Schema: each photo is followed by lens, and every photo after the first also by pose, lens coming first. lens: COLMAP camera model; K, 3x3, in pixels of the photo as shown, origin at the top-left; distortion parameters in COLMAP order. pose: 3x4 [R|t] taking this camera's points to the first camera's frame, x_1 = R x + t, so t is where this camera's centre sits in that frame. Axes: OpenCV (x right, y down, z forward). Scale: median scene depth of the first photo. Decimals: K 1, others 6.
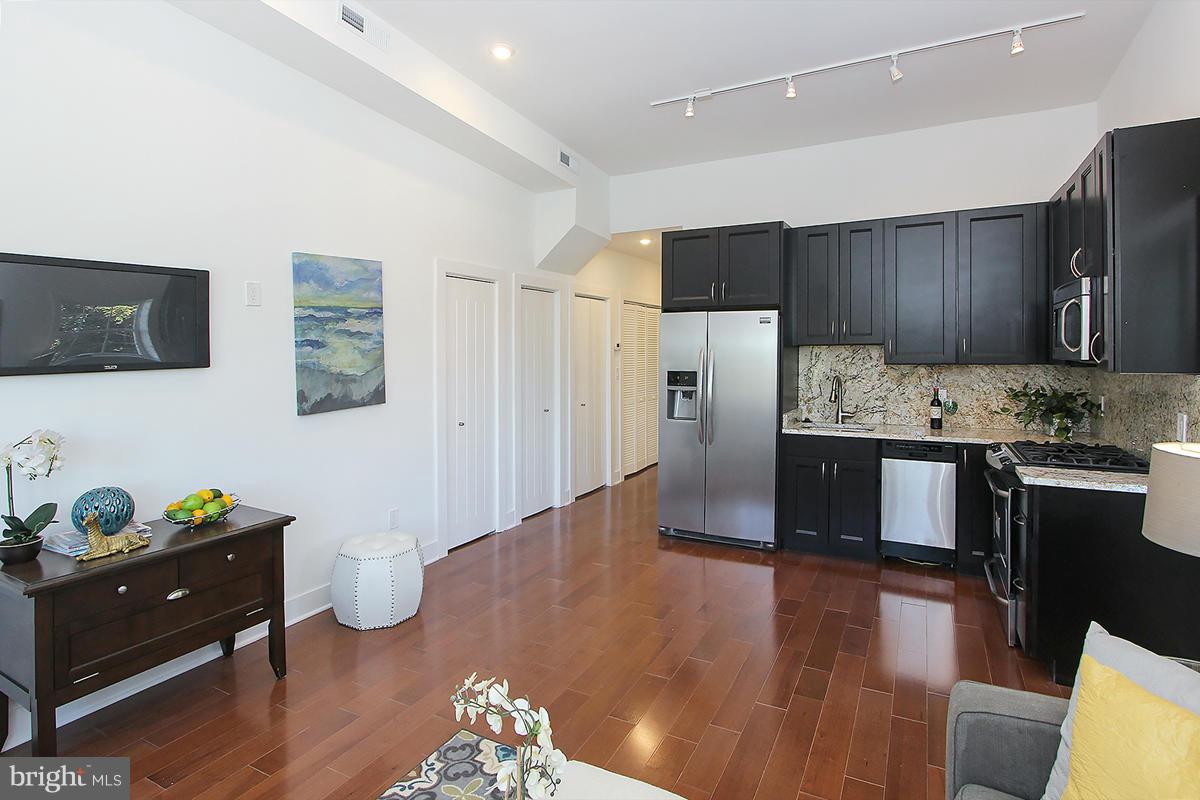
lens RADIAL K [[634.5, 0, 568.3], [0, 634.5, 359.0], [0, 0, 1]] dist [-0.001917, 0.000471]
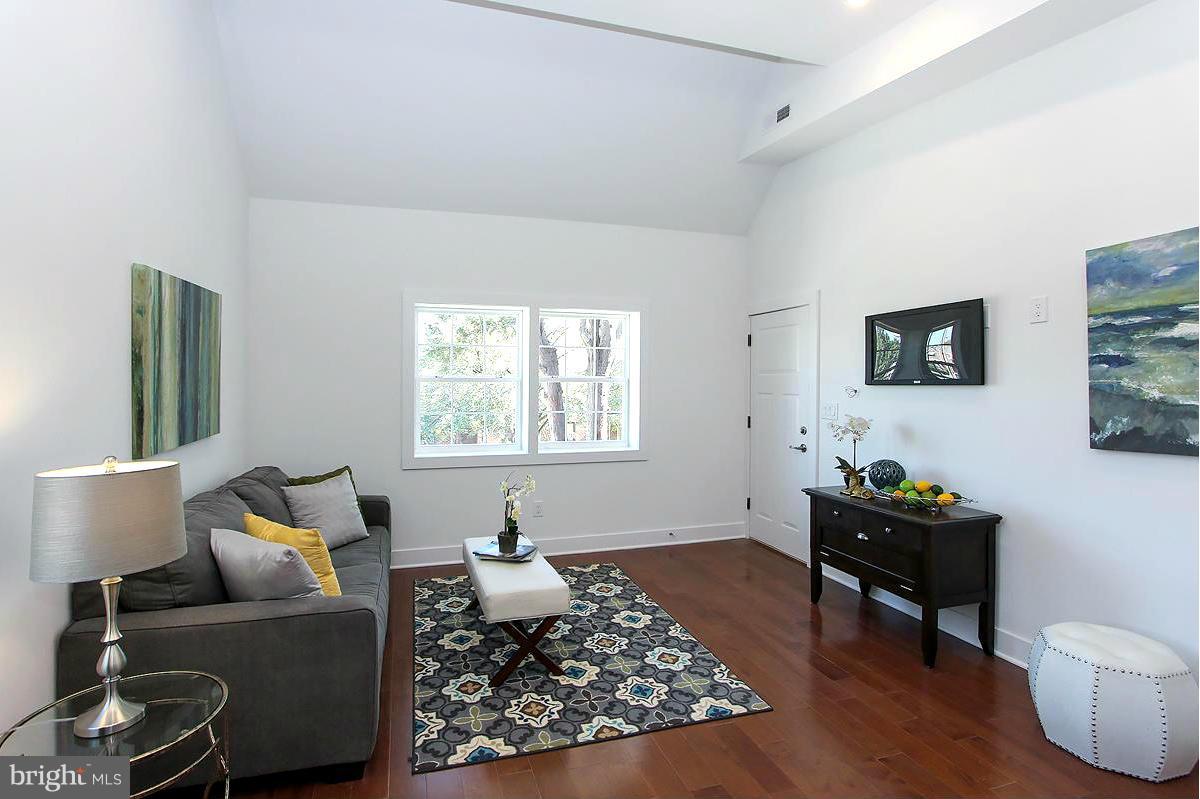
lens RADIAL K [[592.2, 0, 585.0], [0, 592.2, 371.5], [0, 0, 1]] dist [-0.007227, -0.001270]
pose [[-0.696251, -0.003575, -0.717789, 0.572708], [-0.008941, 0.999953, 0.003692, -0.007142], [0.717743, 0.008989, -0.696250, 1.047937]]
